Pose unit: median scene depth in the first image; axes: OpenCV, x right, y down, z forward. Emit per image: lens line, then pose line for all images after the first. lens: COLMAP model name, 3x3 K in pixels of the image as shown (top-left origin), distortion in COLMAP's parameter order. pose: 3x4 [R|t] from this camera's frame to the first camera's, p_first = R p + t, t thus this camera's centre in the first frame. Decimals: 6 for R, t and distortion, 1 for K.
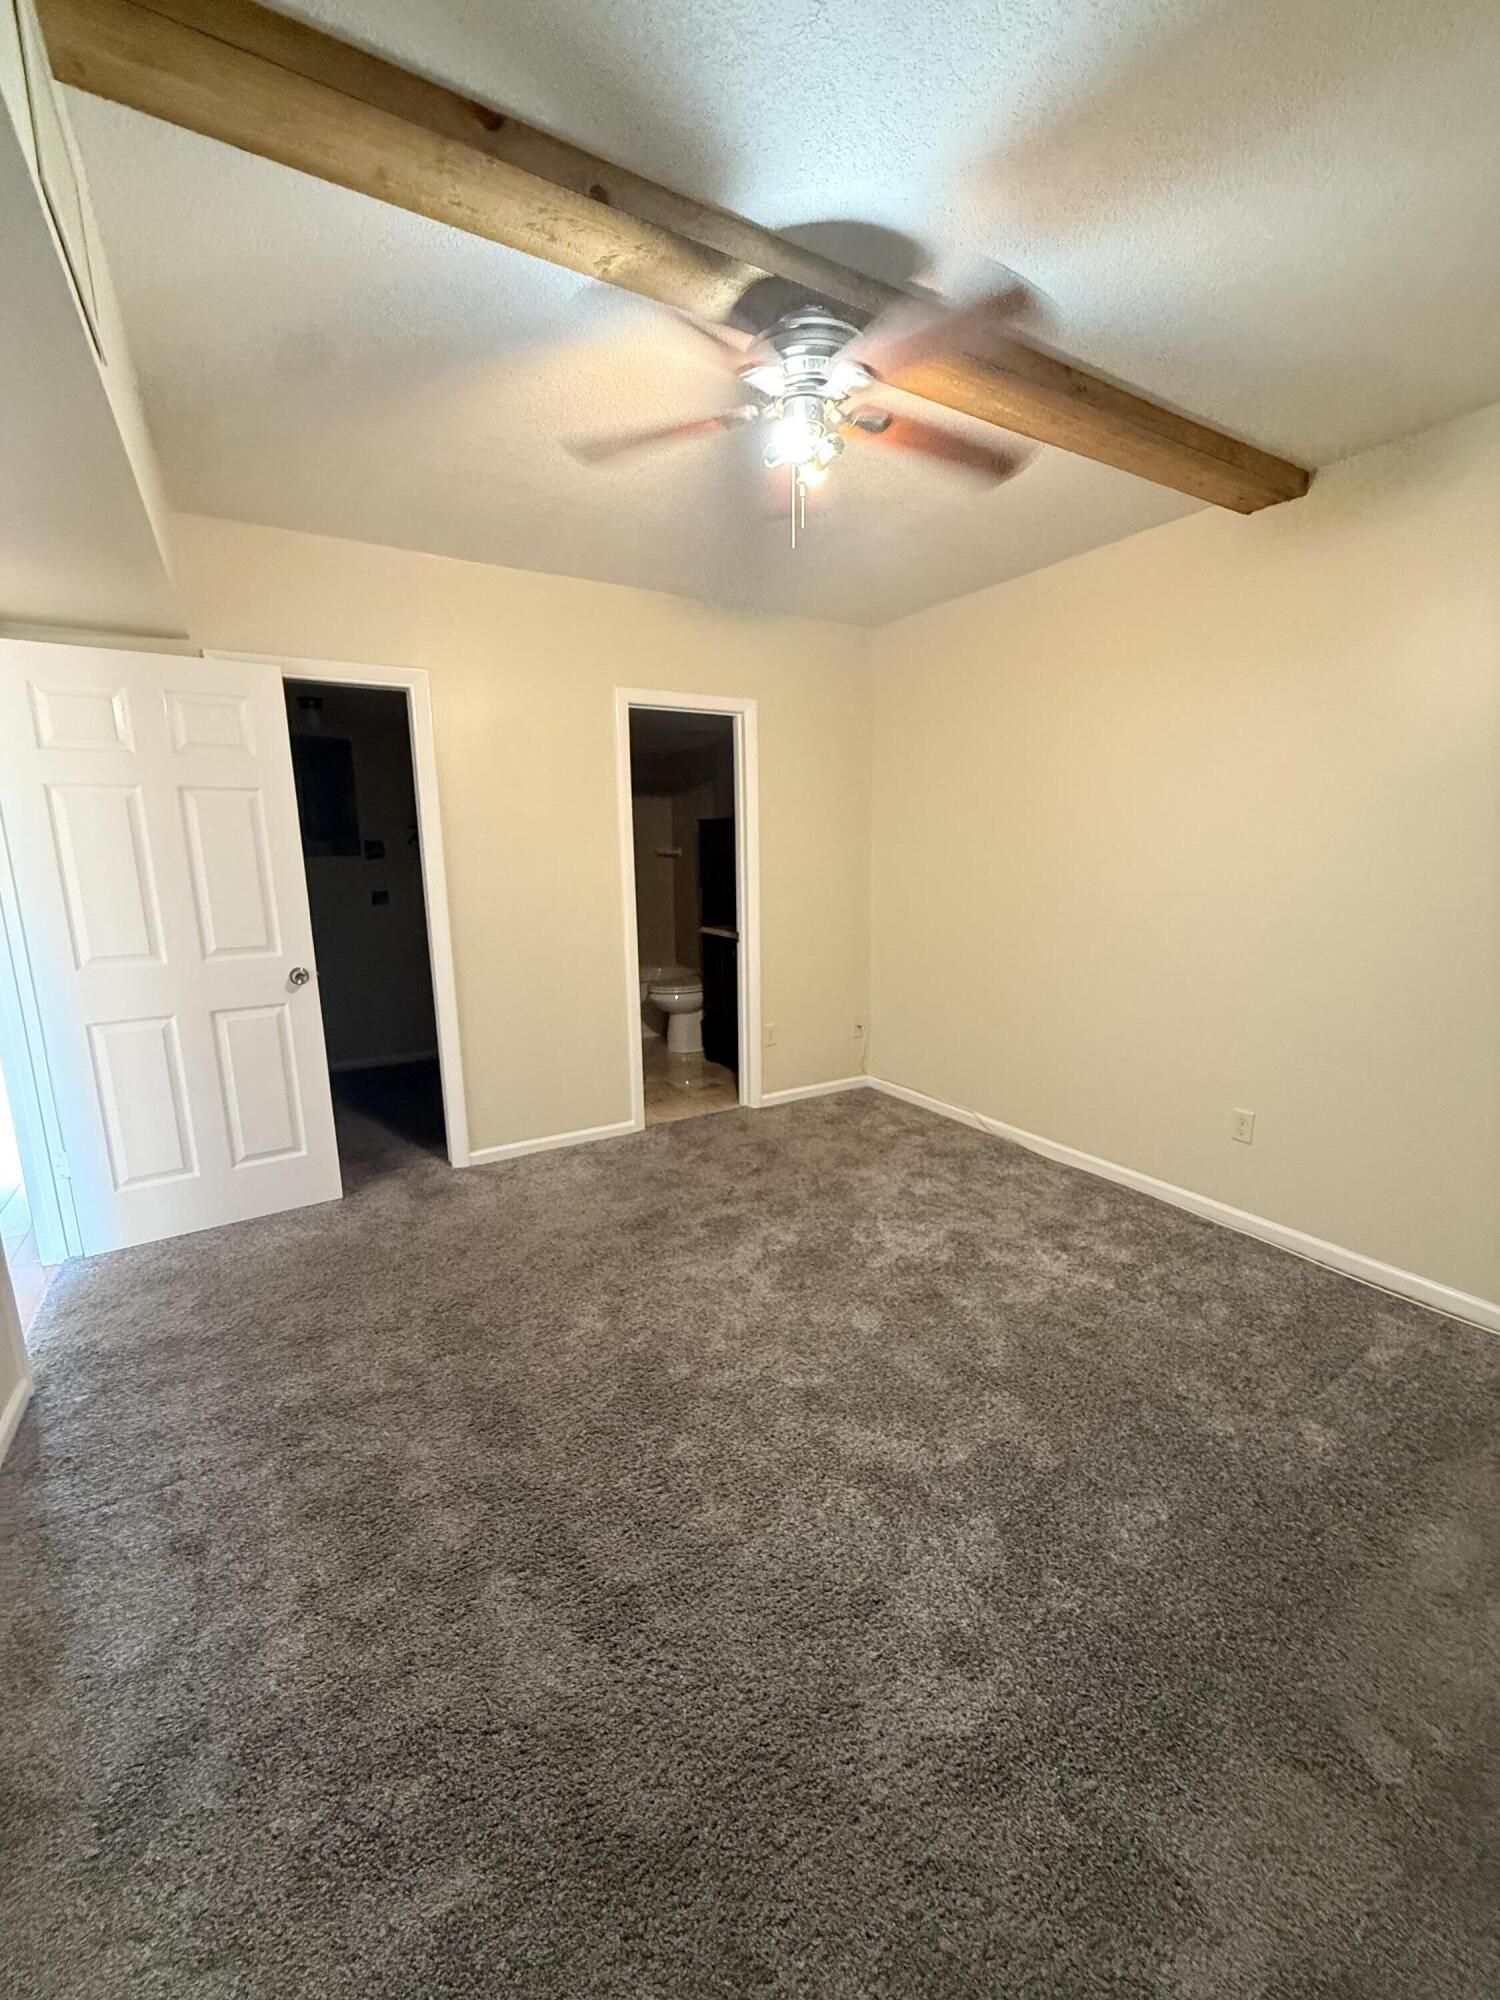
lens RADIAL K [[790.9, 0, 752.2], [0, 790.9, 1002.6], [0, 0, 1]] dist [-0.000964, 0.000003]
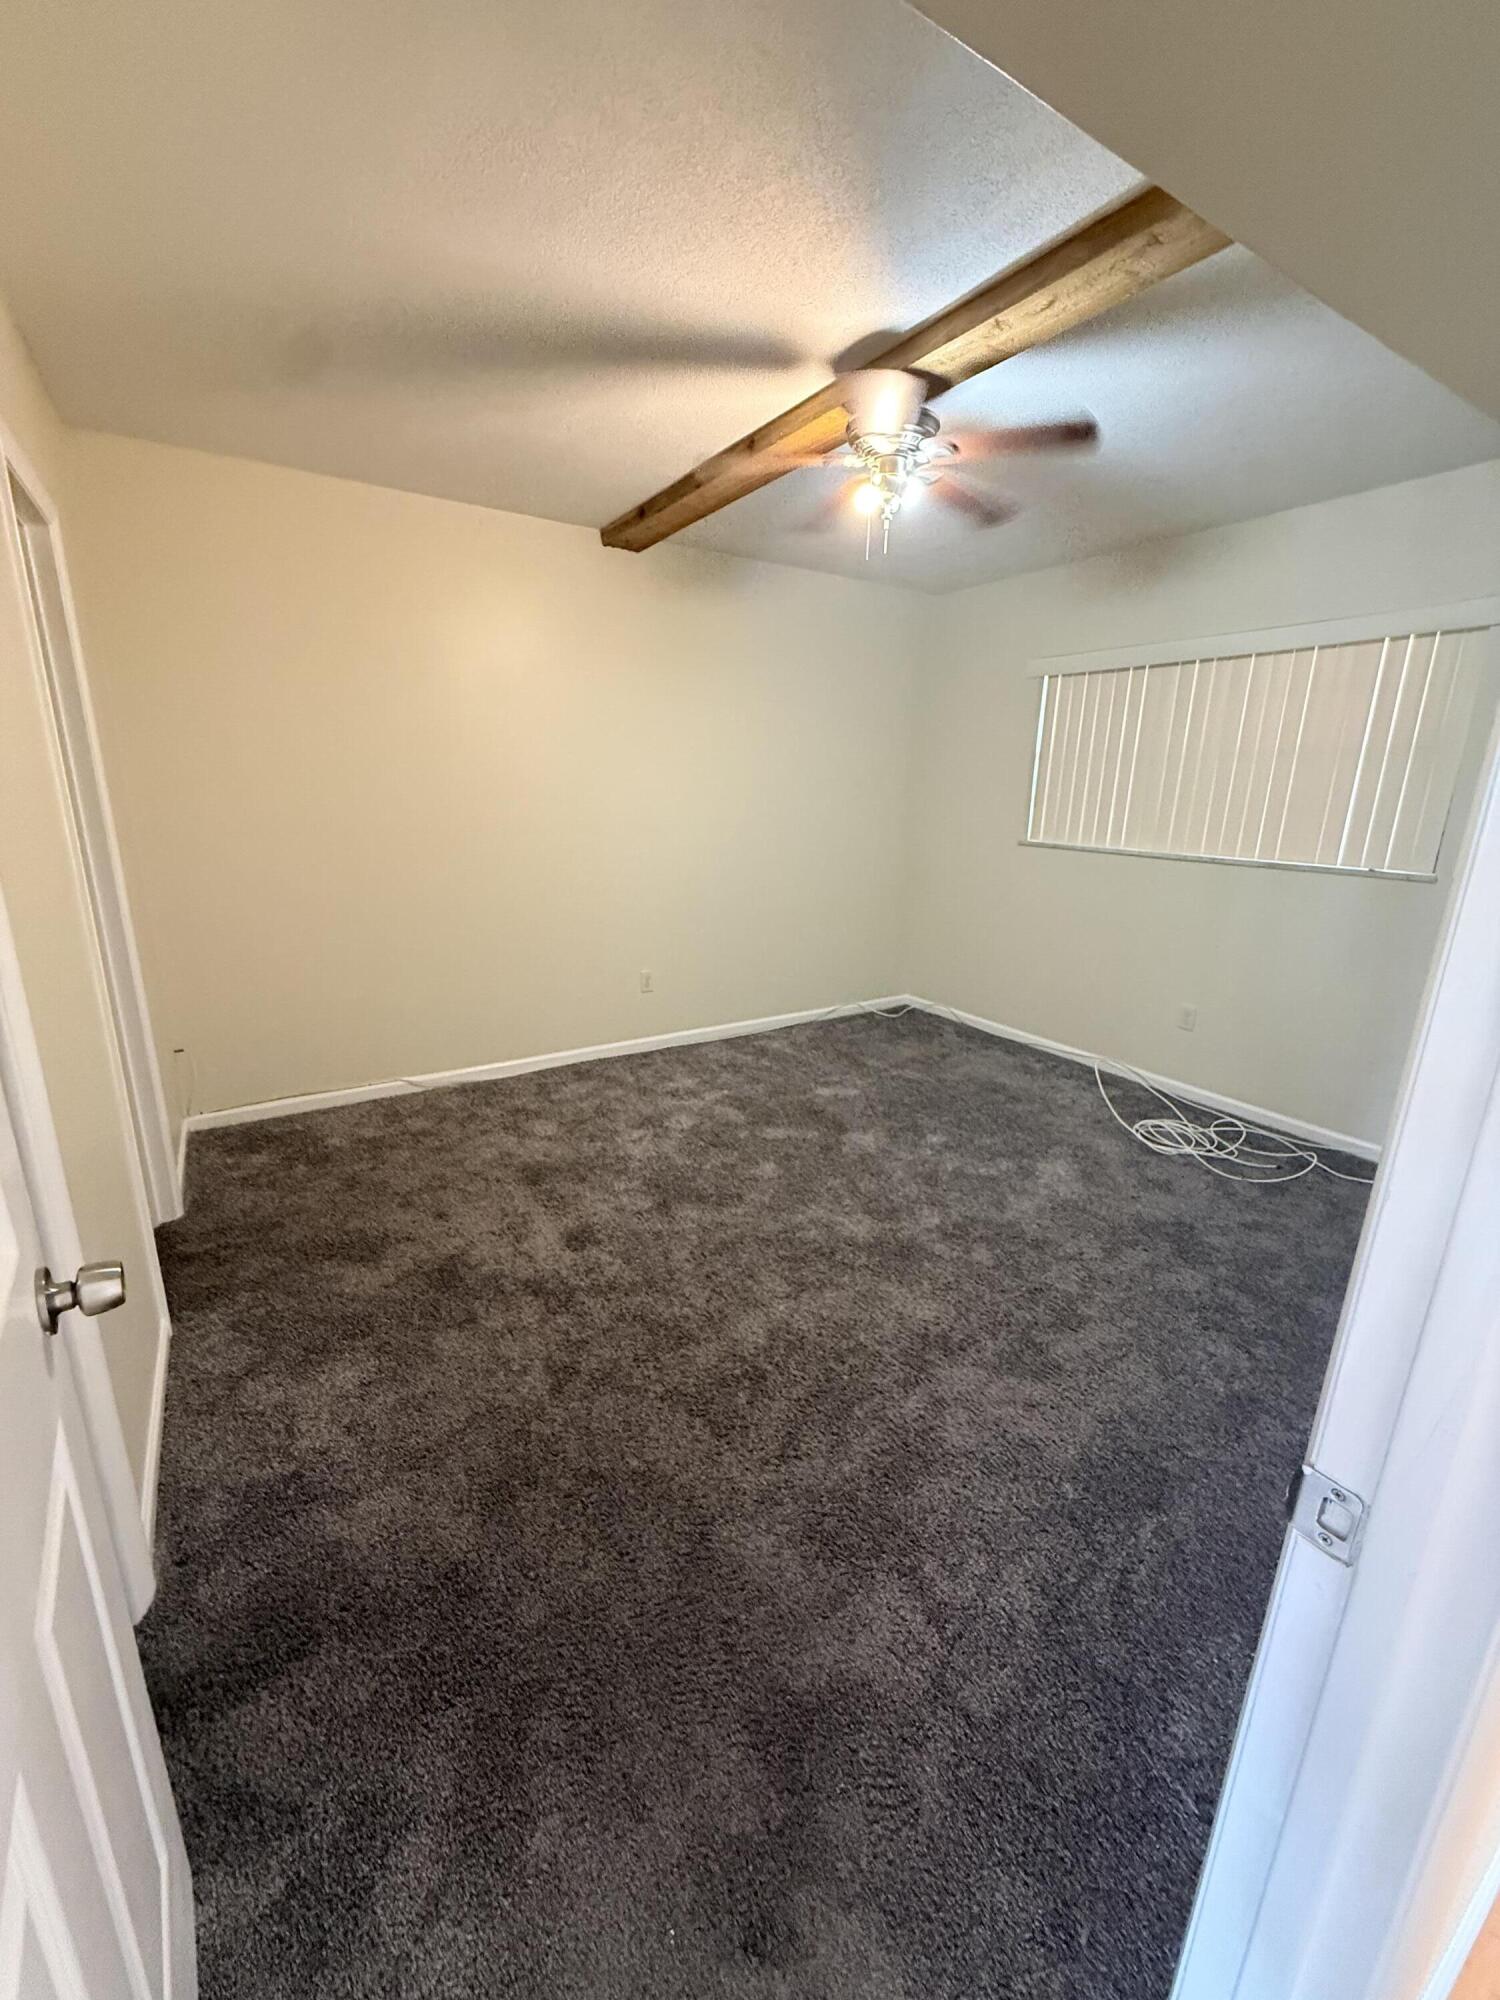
lens RADIAL K [[790.9, 0, 748.5], [0, 790.9, 995.8], [0, 0, 1]] dist [-0.000964, 0.000003]
pose [[-0.010197, -0.251192, 0.967884, -0.649402], [0.180595, 0.951555, 0.248856, -0.120266], [-0.983505, 0.177332, 0.035661, 0.608236]]
